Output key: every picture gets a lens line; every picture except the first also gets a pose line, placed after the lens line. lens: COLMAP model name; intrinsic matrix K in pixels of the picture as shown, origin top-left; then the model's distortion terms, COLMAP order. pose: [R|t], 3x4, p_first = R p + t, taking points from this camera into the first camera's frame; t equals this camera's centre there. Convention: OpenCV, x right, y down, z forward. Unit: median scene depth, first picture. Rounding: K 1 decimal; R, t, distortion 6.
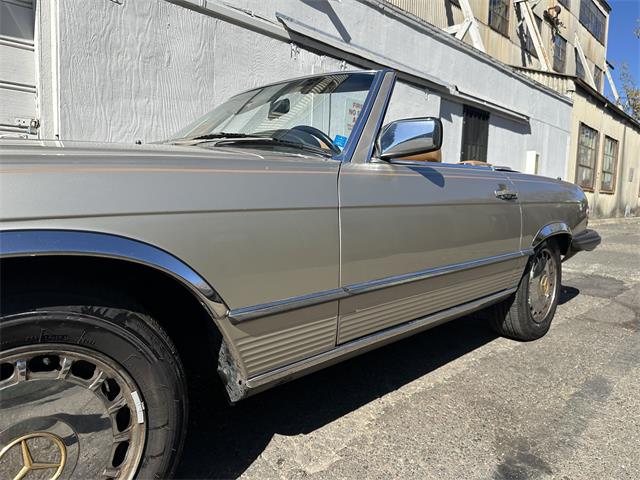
lens RADIAL K [[457.6, 0, 320.2], [0, 457.6, 236.9], [0, 0, 1]] dist [0.048394, -0.065721]
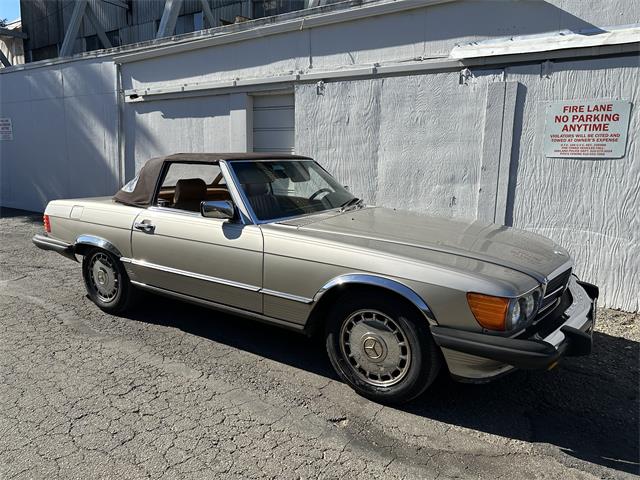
lens RADIAL K [[457.6, 0, 315.4], [0, 457.6, 237.6], [0, 0, 1]] dist [0.048394, -0.065721]
pose [[0.164032, 0.145516, -0.975663, 1.354480], [-0.108500, 0.985720, 0.128774, -0.210463], [0.980470, 0.084737, 0.177478, 0.754774]]
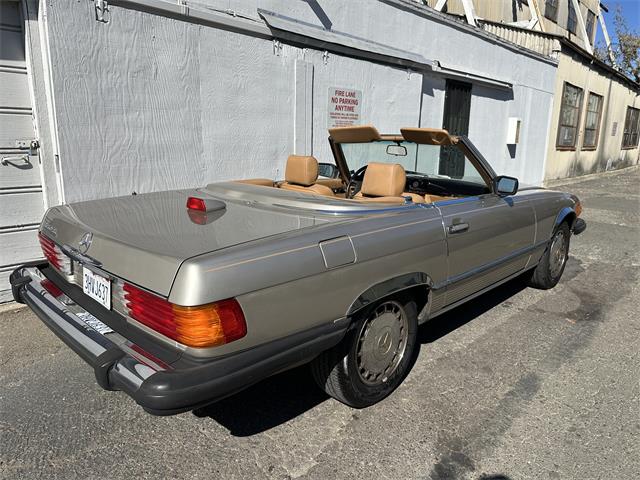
lens RADIAL K [[457.6, 0, 324.1], [0, 457.6, 241.2], [0, 0, 1]] dist [0.048394, -0.065721]
pose [[0.999466, -0.019257, 0.026386, 0.019594], [0.015802, 0.991981, 0.125393, -0.147016], [-0.028589, -0.124909, 0.991756, -0.107307]]
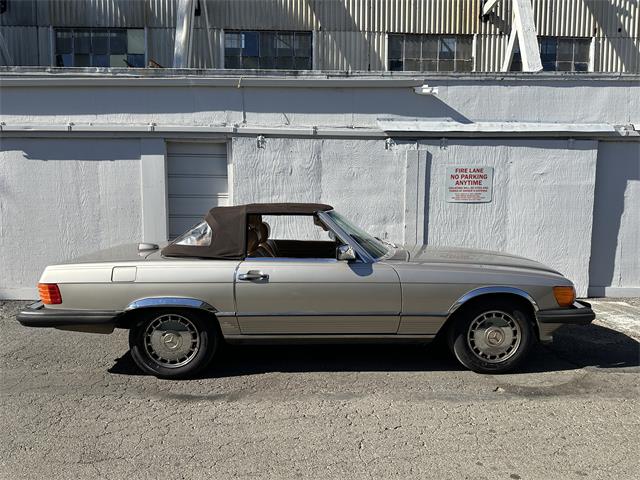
lens RADIAL K [[457.6, 0, 320.2], [0, 457.6, 239.3], [0, 0, 1]] dist [0.048394, -0.065721]
pose [[0.714658, 0.037771, -0.698454, 1.105718], [-0.052846, 0.998603, -0.000070, -0.151551], [0.697475, 0.036961, 0.715655, -0.170765]]
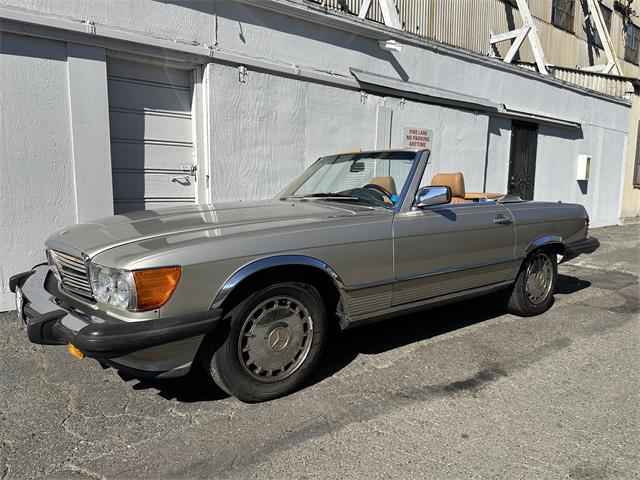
lens RADIAL K [[457.6, 0, 319.6], [0, 457.6, 244.2], [0, 0, 1]] dist [0.048394, -0.065721]
pose [[0.990736, 0.001820, -0.135788, -0.002580], [0.002387, 0.999522, 0.030810, -0.042061], [0.135779, -0.030848, 0.990259, -0.444413]]
